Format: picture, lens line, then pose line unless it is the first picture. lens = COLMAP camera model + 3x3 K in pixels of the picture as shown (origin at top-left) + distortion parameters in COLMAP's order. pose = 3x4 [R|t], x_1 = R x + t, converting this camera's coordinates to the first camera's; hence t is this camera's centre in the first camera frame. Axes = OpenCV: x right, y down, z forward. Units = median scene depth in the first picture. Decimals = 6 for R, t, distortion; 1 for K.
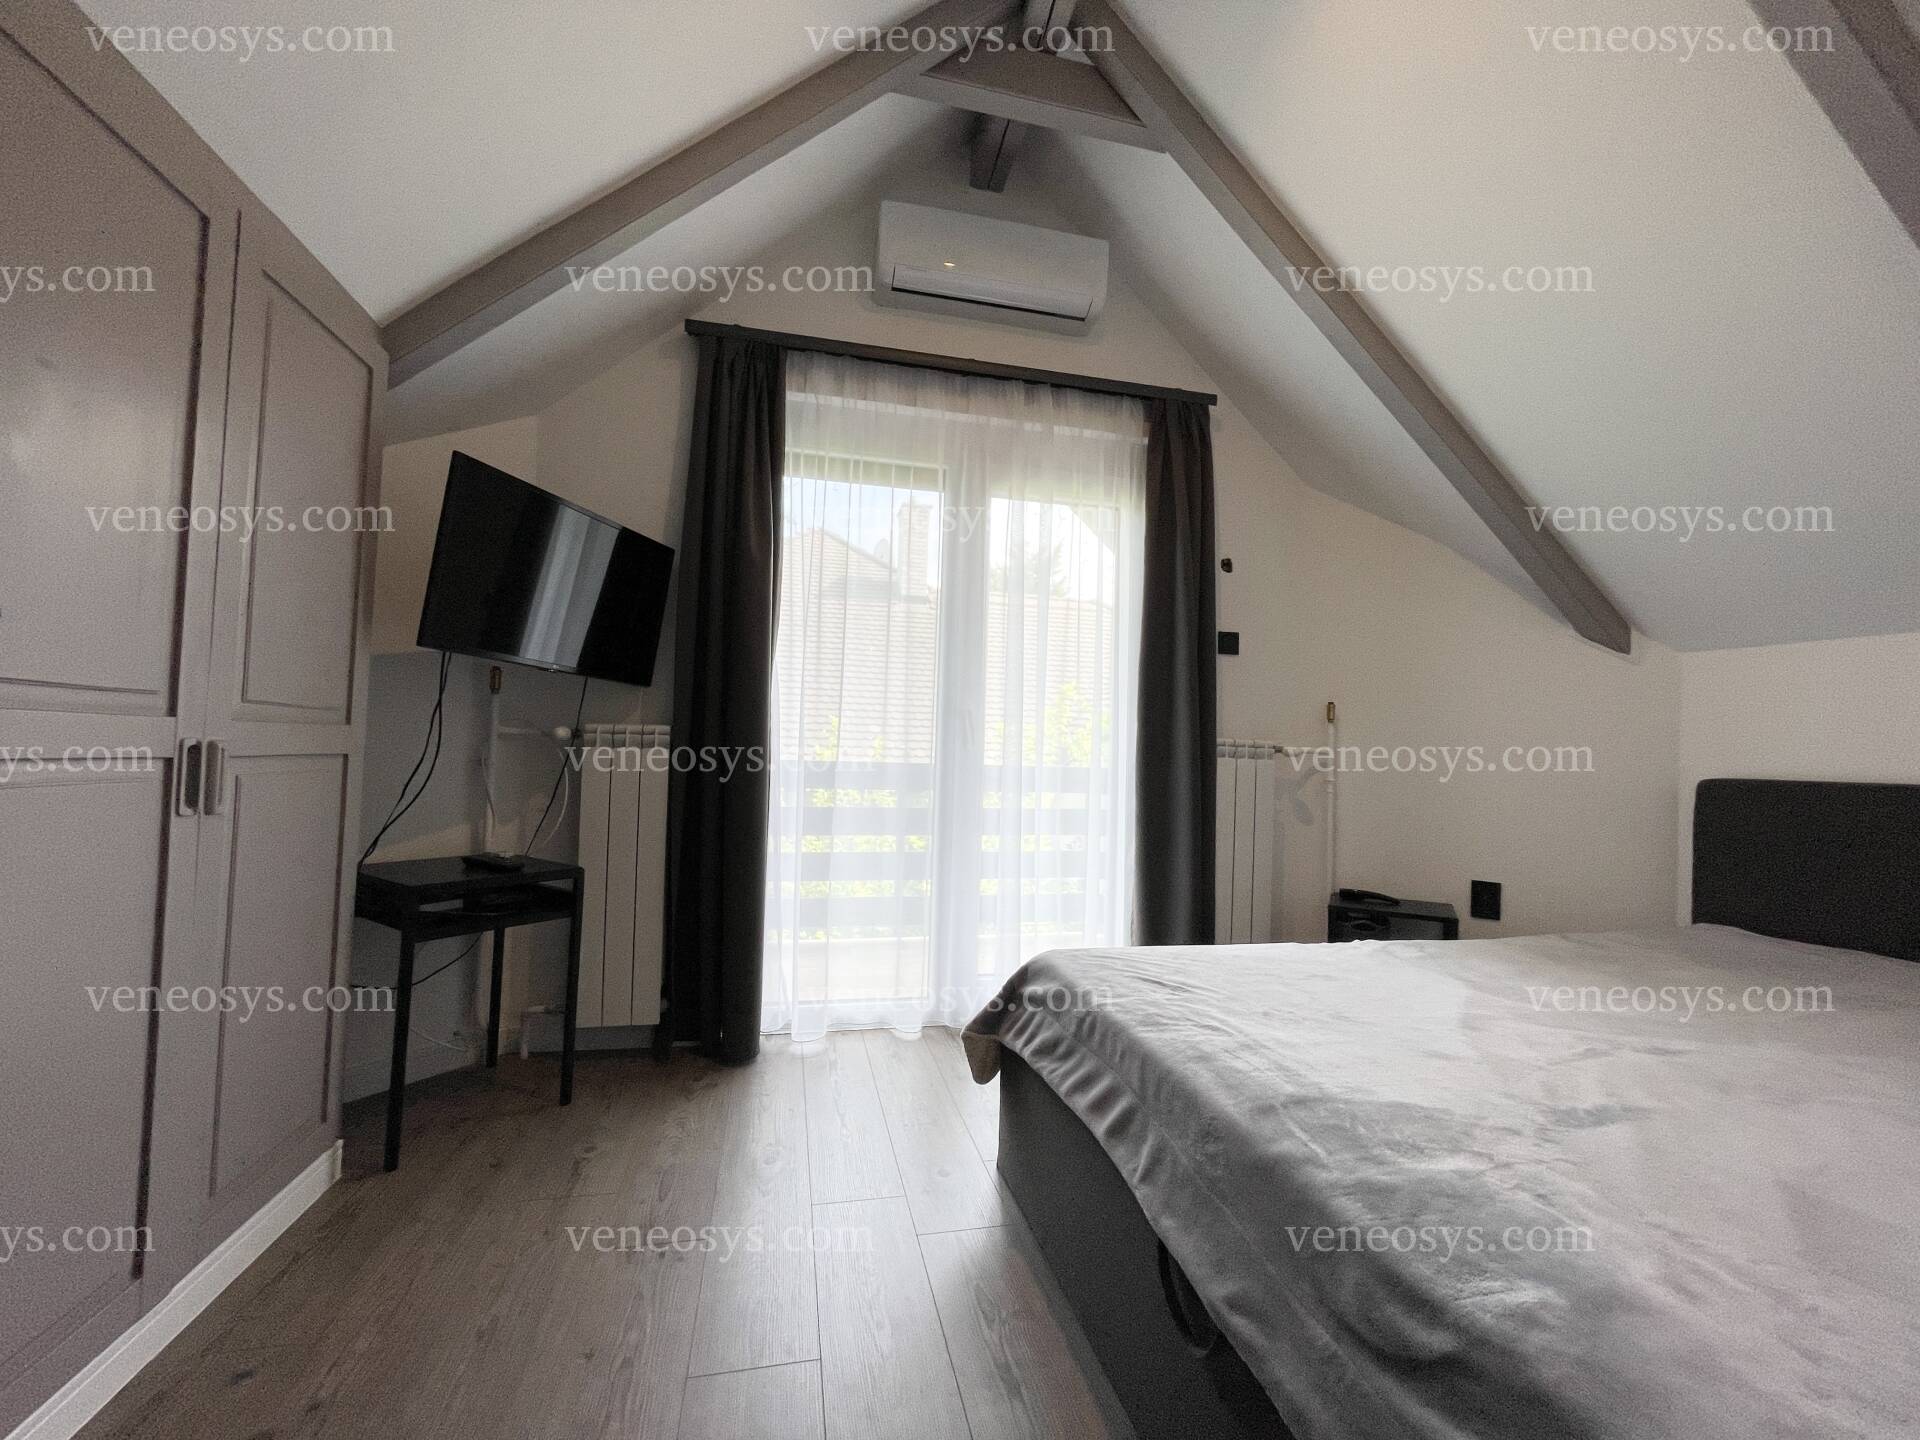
lens RADIAL K [[775.5, 0, 960.0], [0, 775.5, 720.0], [0, 0, 1]] dist [-0.003774, 0.000298]
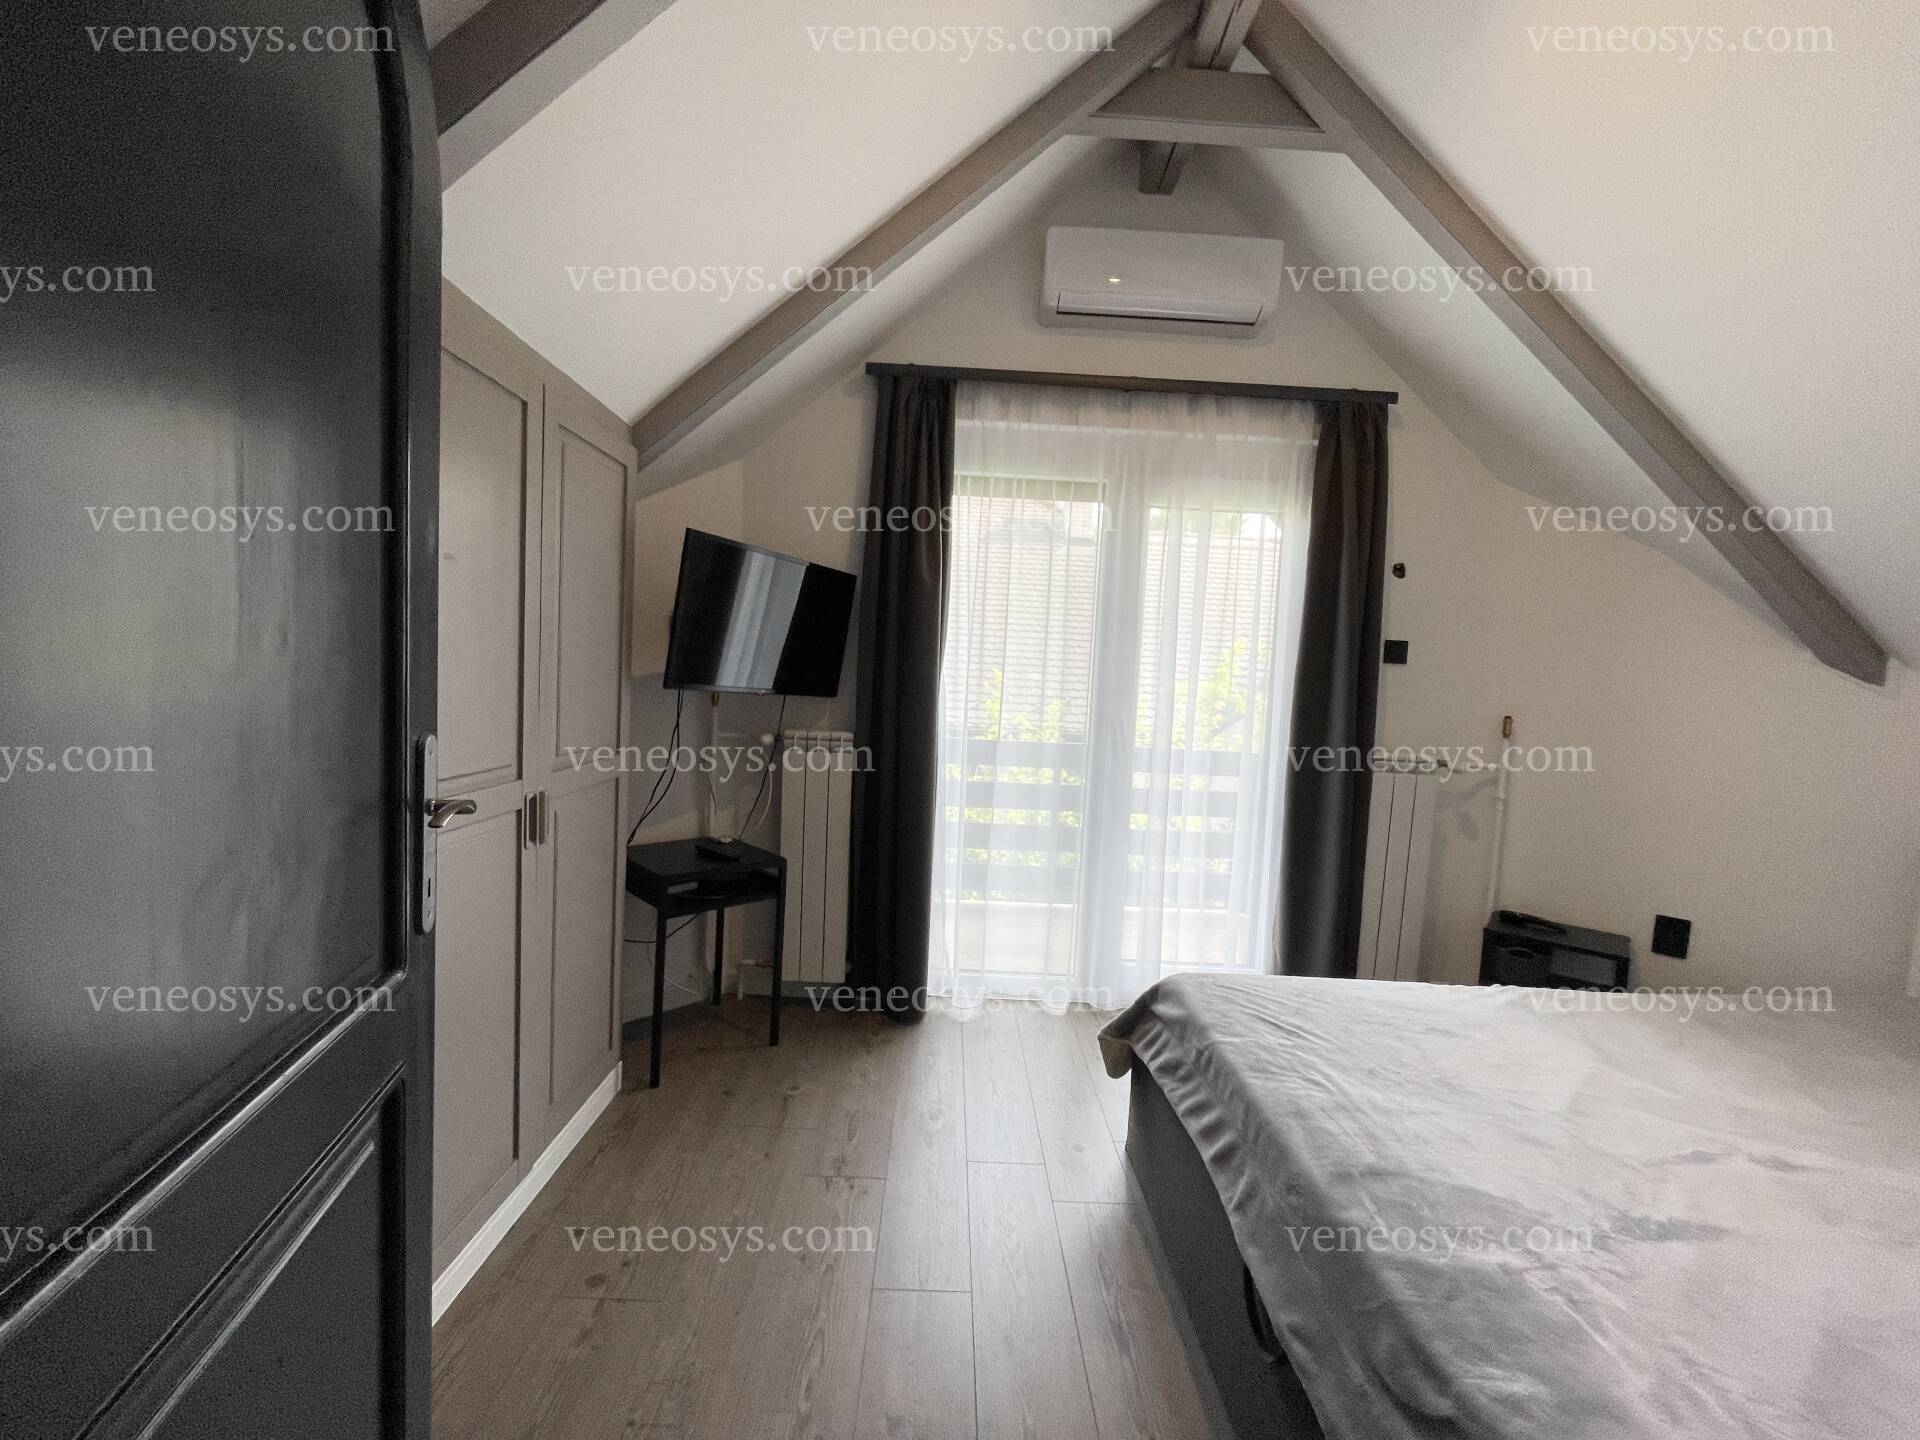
lens RADIAL K [[775.5, 0, 960.0], [0, 775.5, 720.0], [0, 0, 1]] dist [-0.003774, 0.000298]
pose [[0.978179, 0.032630, -0.205187, 0.018203], [-0.013791, 0.995610, 0.092579, -0.130065], [0.207307, -0.087729, 0.974334, -0.094239]]
